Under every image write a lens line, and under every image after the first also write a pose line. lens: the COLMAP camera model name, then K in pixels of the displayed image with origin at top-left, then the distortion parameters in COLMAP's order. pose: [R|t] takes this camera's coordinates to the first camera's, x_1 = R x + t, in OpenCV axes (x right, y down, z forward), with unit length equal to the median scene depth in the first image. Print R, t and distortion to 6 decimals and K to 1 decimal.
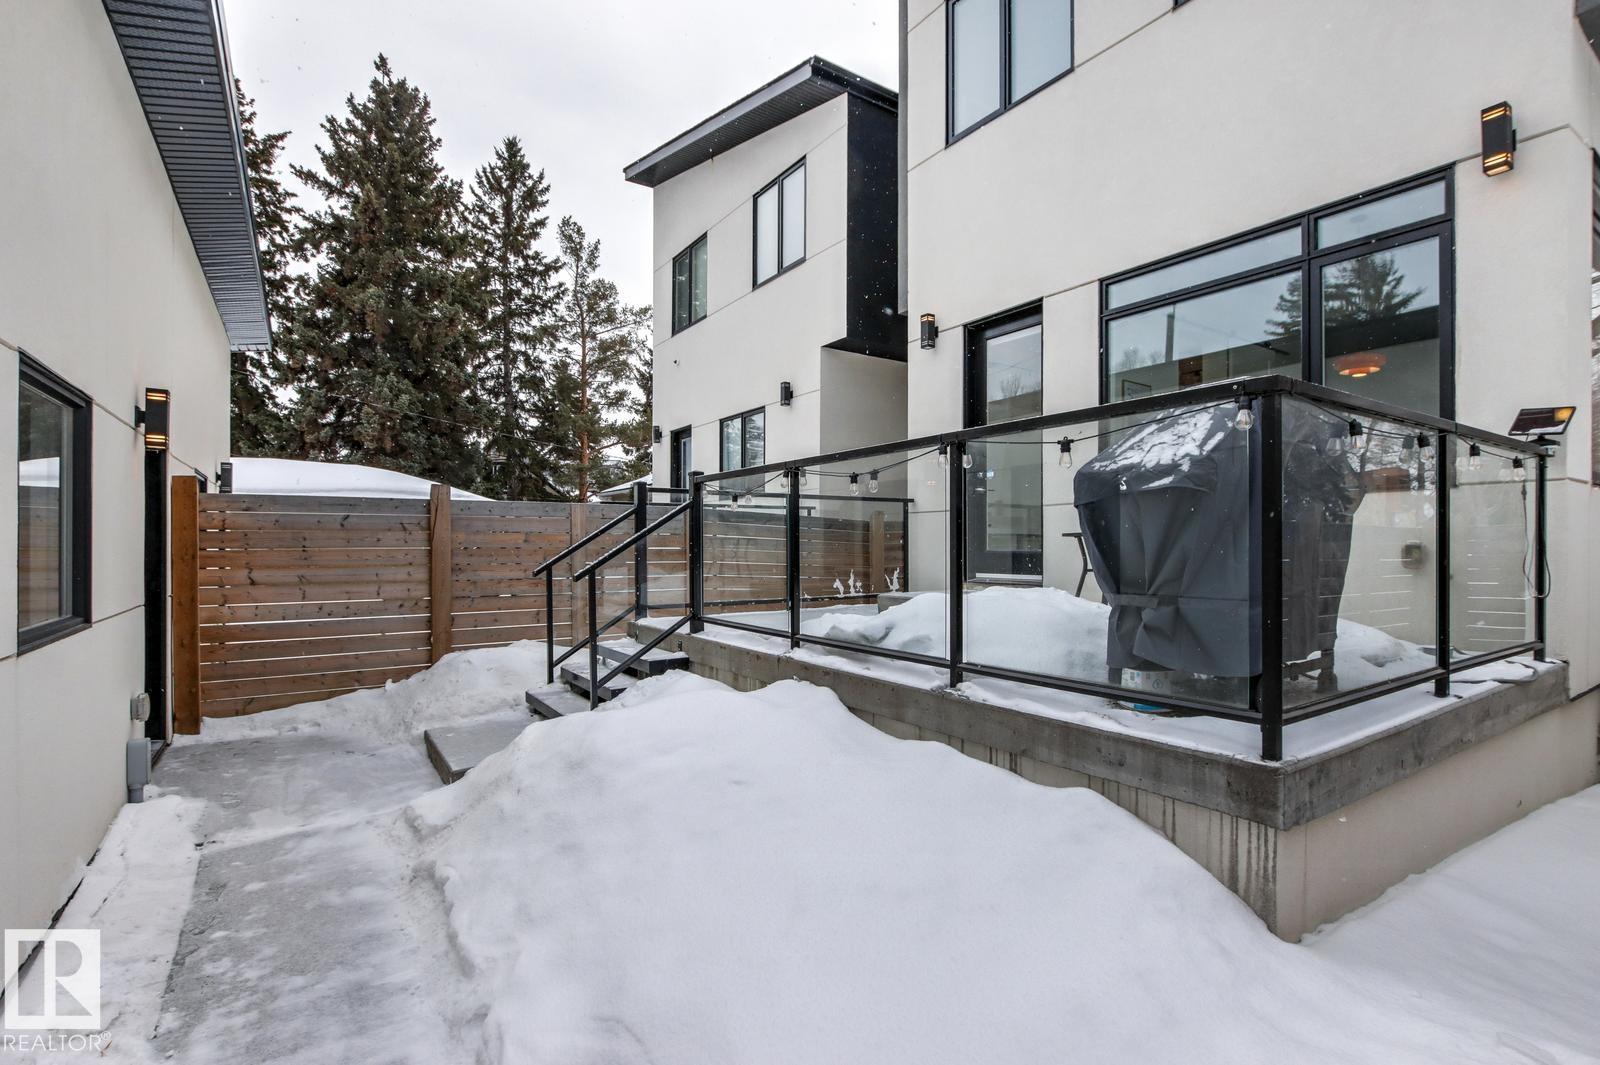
lens RADIAL K [[746.9, 0, 819.0], [0, 746.9, 548.5], [0, 0, 1]] dist [-0.017253, 0.004965]
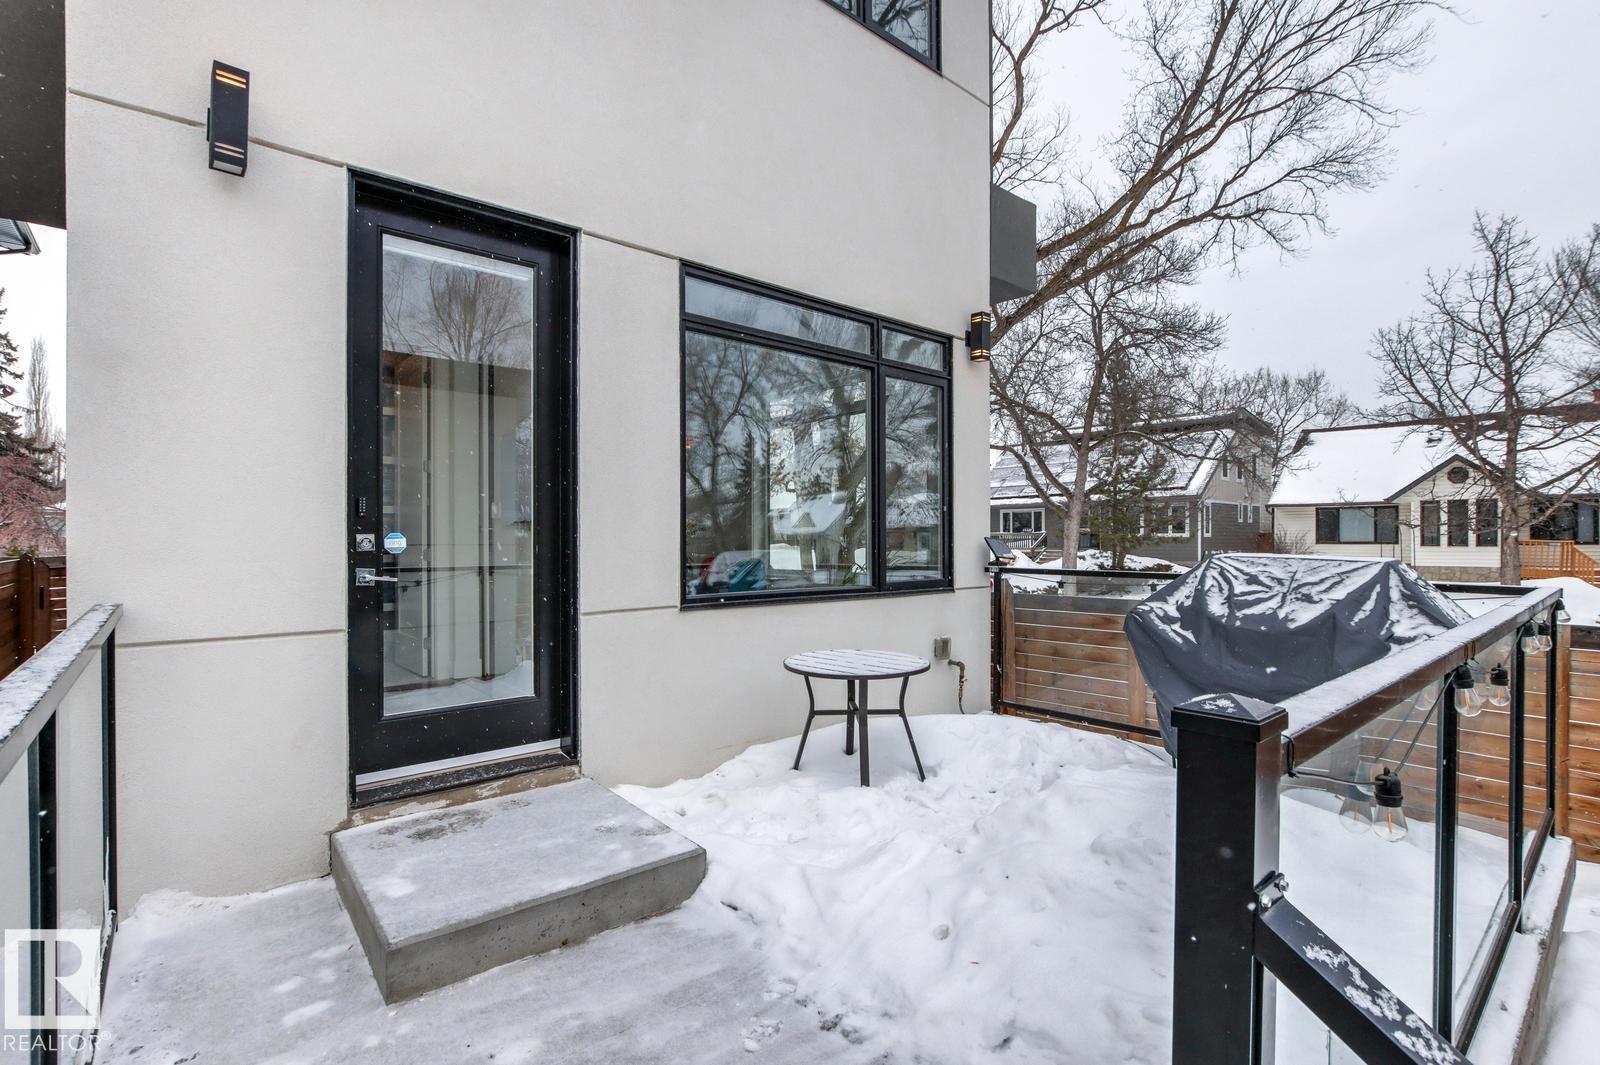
lens RADIAL K [[746.9, 0, 807.9], [0, 746.9, 534.6], [0, 0, 1]] dist [-0.017253, 0.004965]
pose [[-0.084259, 0.006907, 0.996420, -0.224302], [-0.006855, 0.999948, -0.007511, -0.099634], [-0.996420, -0.007463, -0.084207, 0.780296]]
